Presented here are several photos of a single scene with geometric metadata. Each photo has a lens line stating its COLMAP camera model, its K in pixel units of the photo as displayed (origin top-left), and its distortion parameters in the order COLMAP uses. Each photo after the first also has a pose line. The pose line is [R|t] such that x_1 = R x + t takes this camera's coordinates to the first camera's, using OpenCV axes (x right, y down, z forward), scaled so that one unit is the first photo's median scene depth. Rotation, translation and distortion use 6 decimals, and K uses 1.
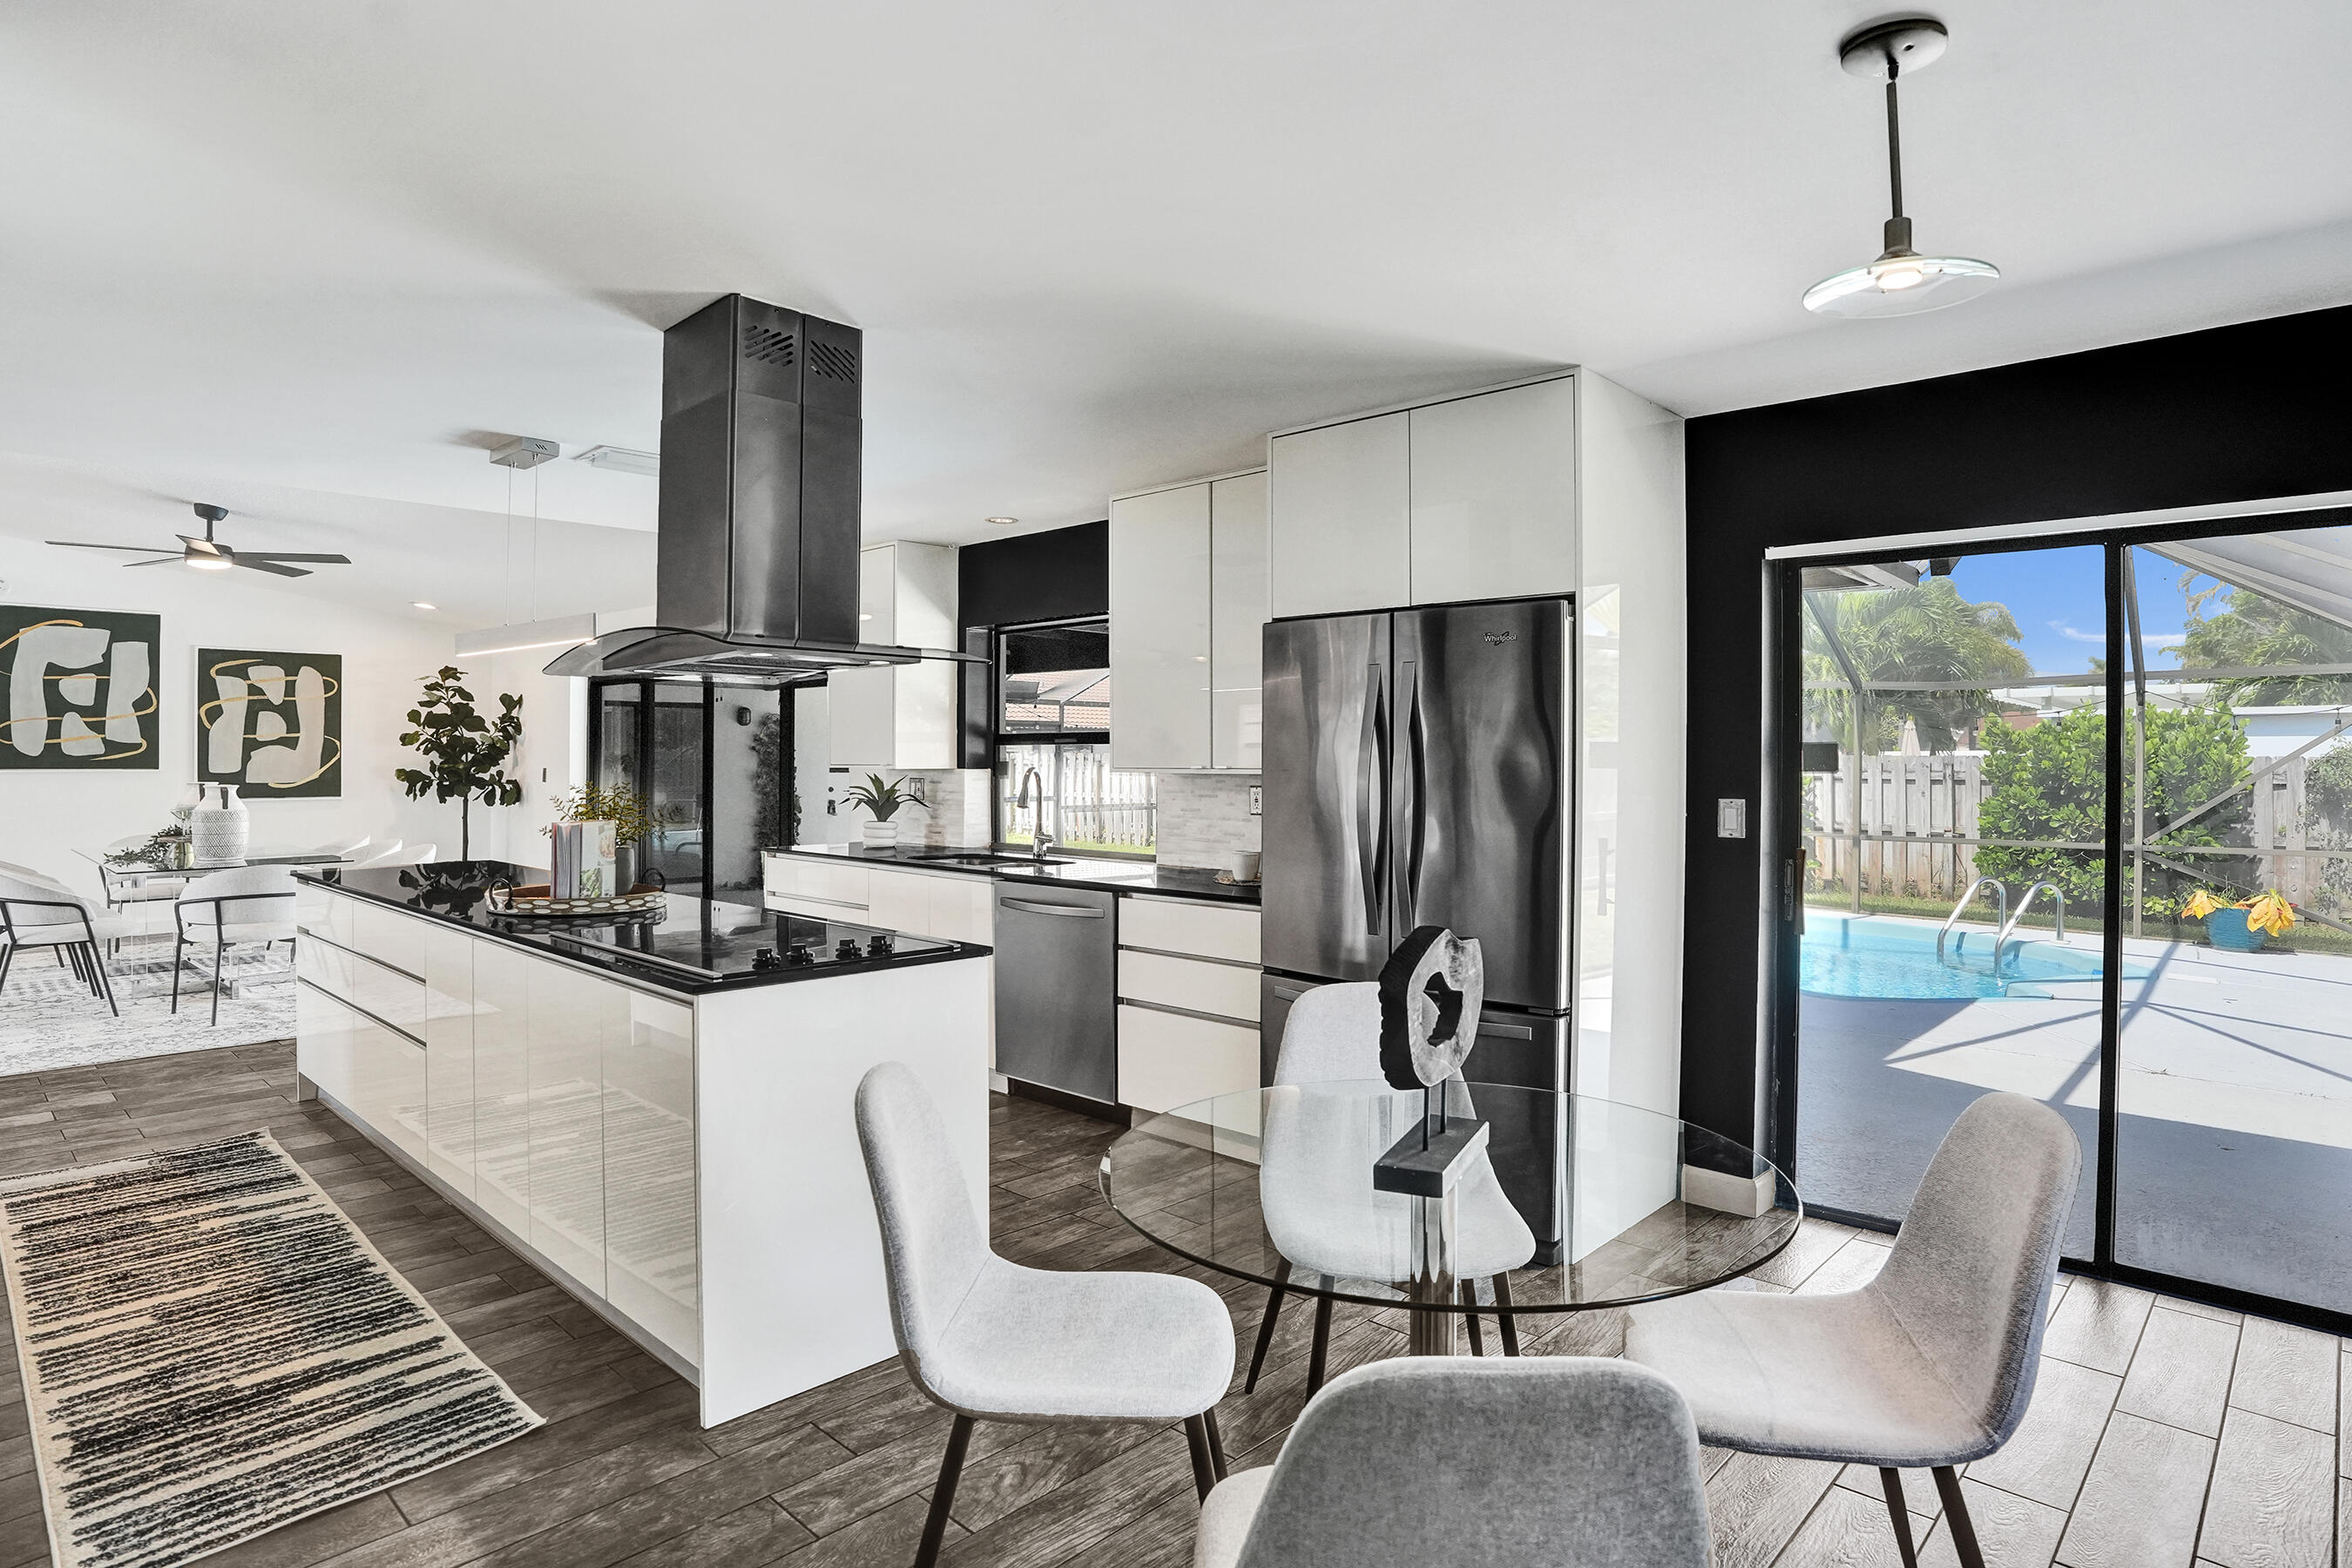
lens RADIAL K [[1286.9, 0, 1146.9], [0, 1286.9, 744.2], [0, 0, 1]] dist [-0.047035, 0.022585]
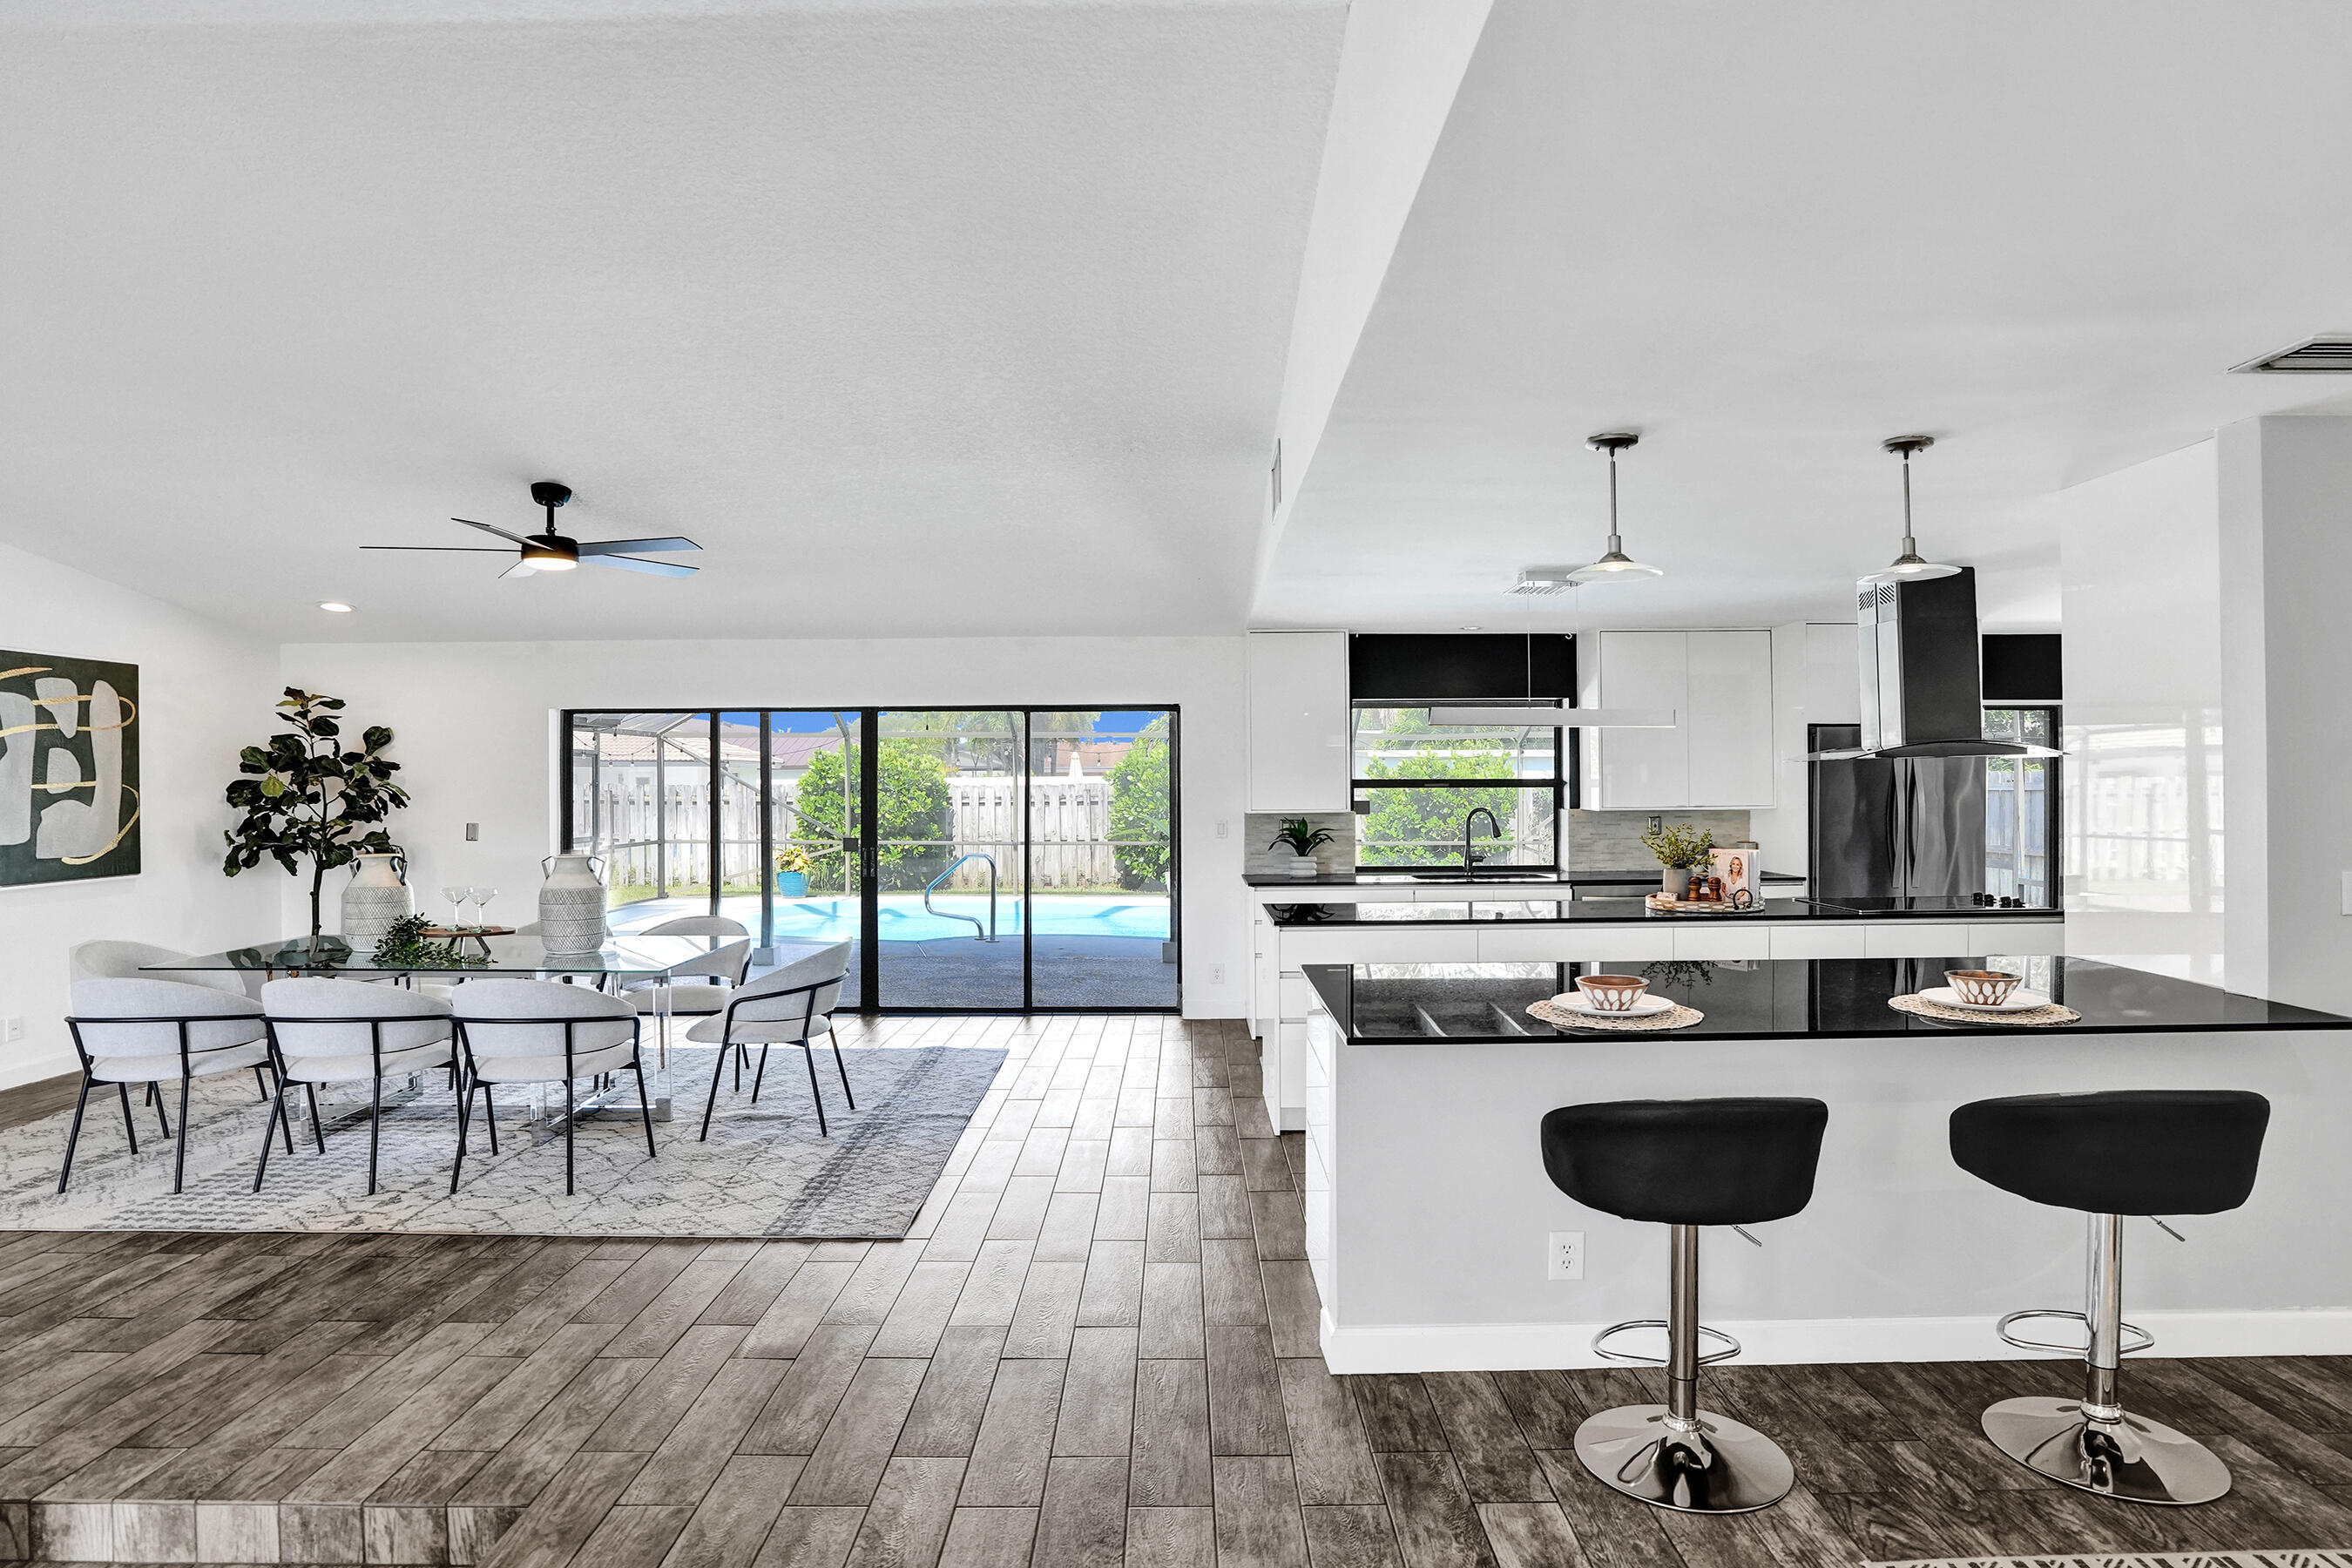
lens RADIAL K [[1288.9, 0, 1179.6], [0, 1288.9, 774.5], [0, 0, 1]] dist [-0.060503, 0.014524]
pose [[0.708350, -0.005154, 0.705843, -0.775626], [0.001061, 0.999980, 0.006238, -0.016683], [-0.705861, -0.003670, 0.708341, 0.149244]]
